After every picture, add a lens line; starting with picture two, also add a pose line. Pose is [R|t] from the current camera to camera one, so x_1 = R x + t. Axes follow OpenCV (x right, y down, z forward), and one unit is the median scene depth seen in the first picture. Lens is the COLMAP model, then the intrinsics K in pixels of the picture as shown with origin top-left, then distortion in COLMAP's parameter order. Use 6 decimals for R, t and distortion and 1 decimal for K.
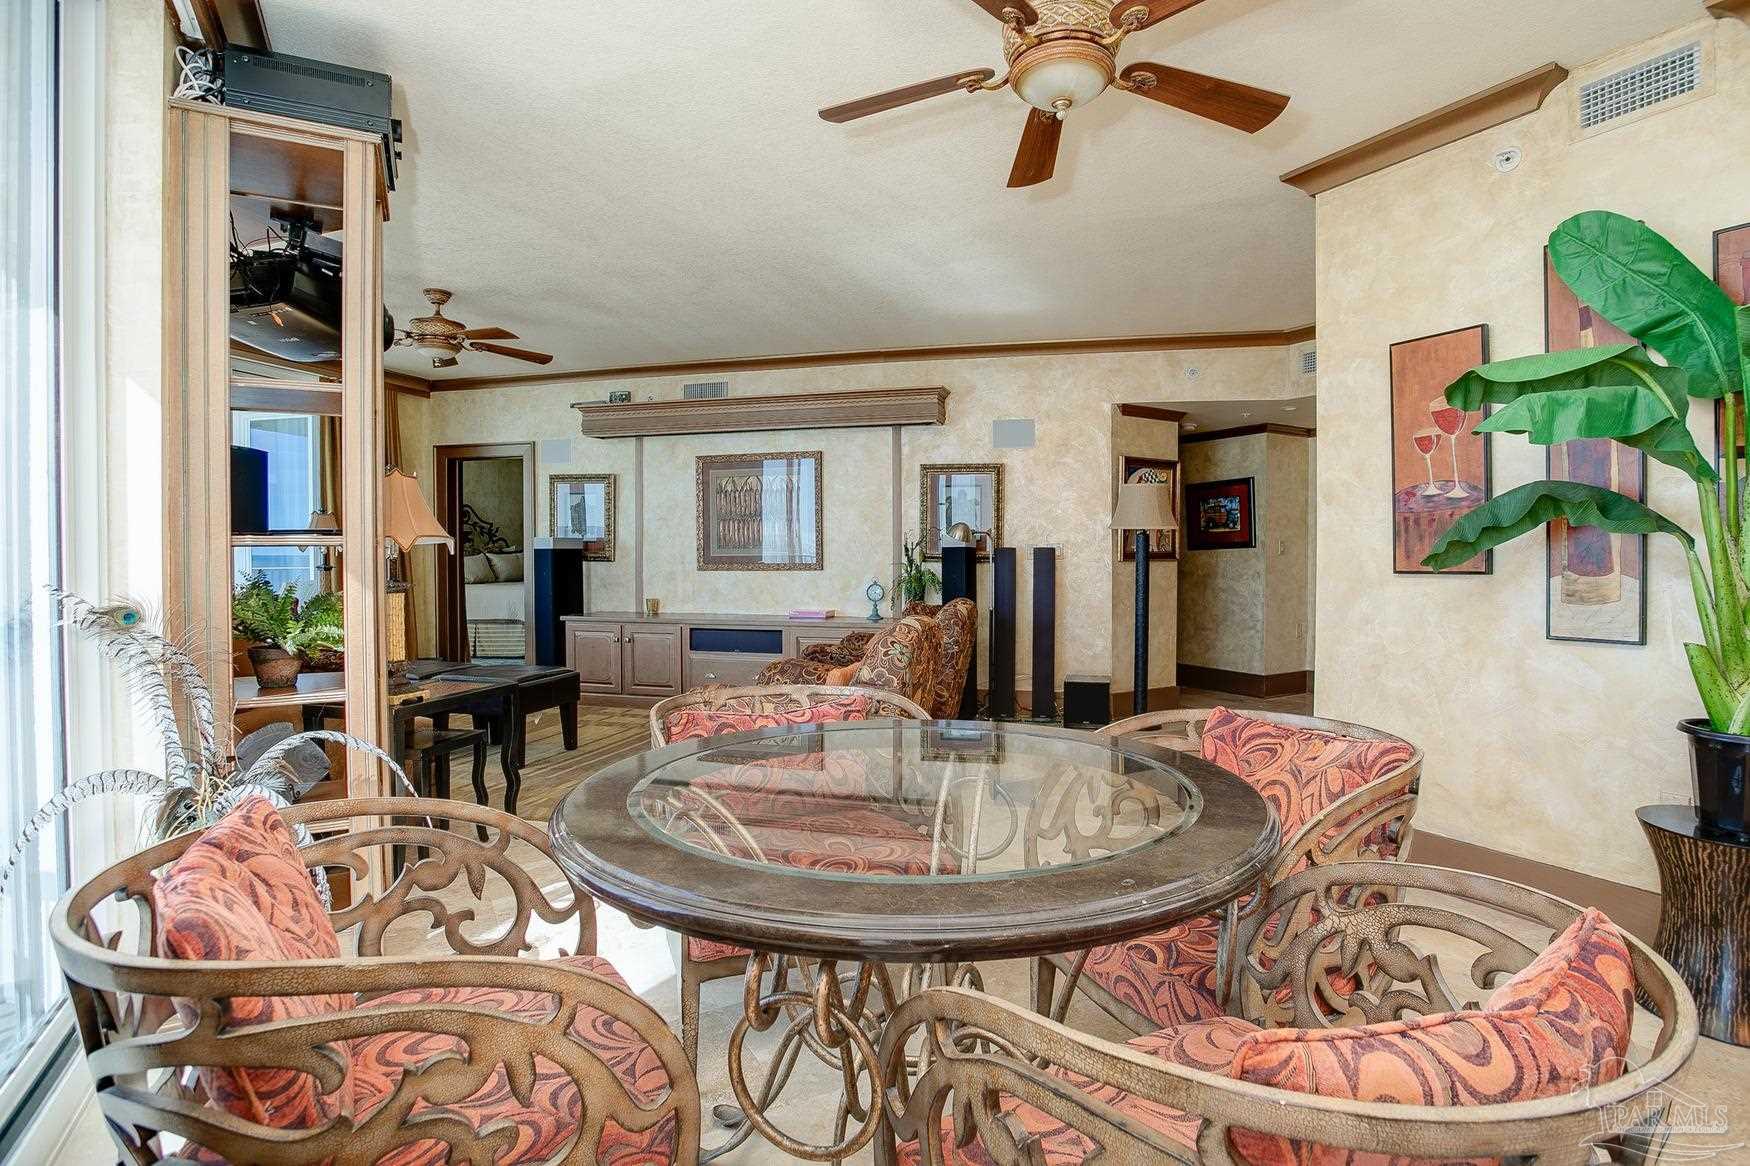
lens RADIAL K [[854.9, 0, 900.3], [0, 854.9, 569.1], [0, 0, 1]] dist [-0.066557, 0.025822]
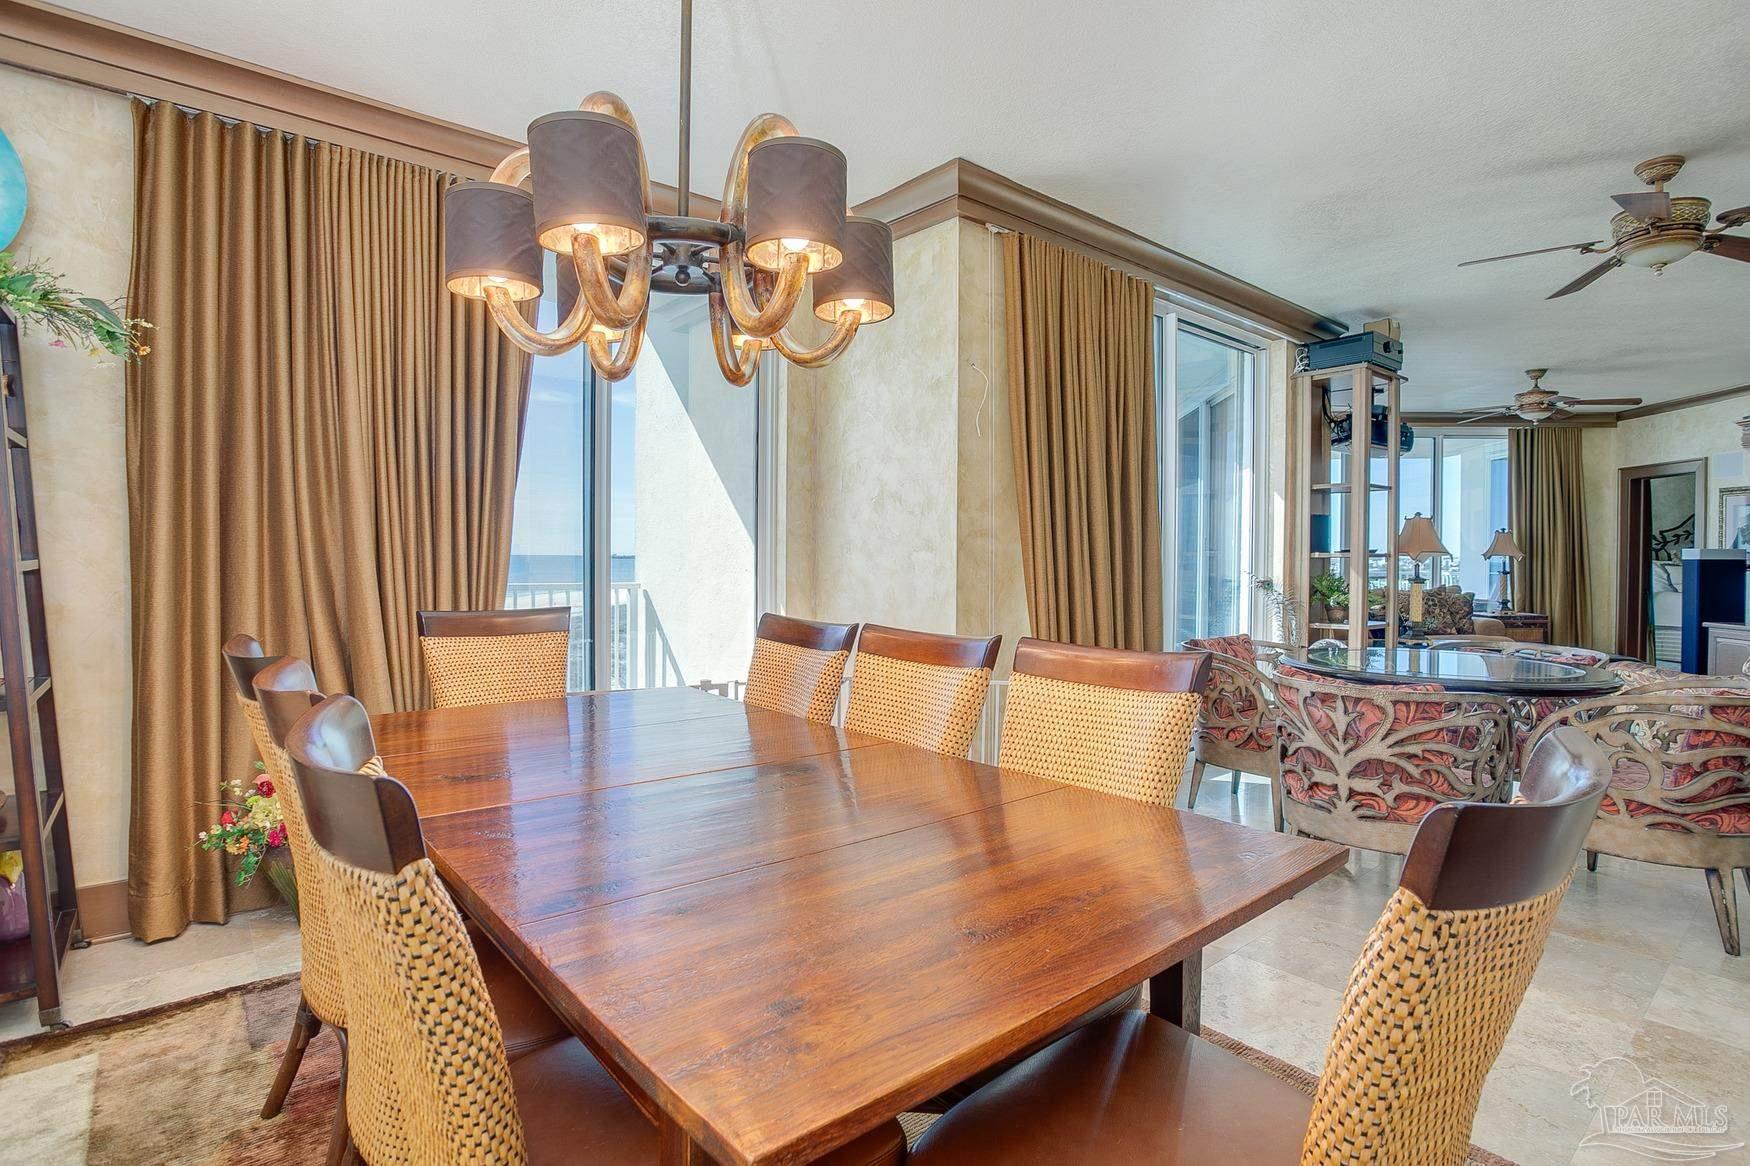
lens RADIAL K [[854.9, 0, 900.3], [0, 854.9, 569.1], [0, 0, 1]] dist [-0.066557, 0.025822]
pose [[0.167114, 0.011720, -0.985868, 0.428709], [-0.024306, 0.999674, 0.007764, 0.005329], [0.985638, 0.022665, 0.167345, -0.170793]]
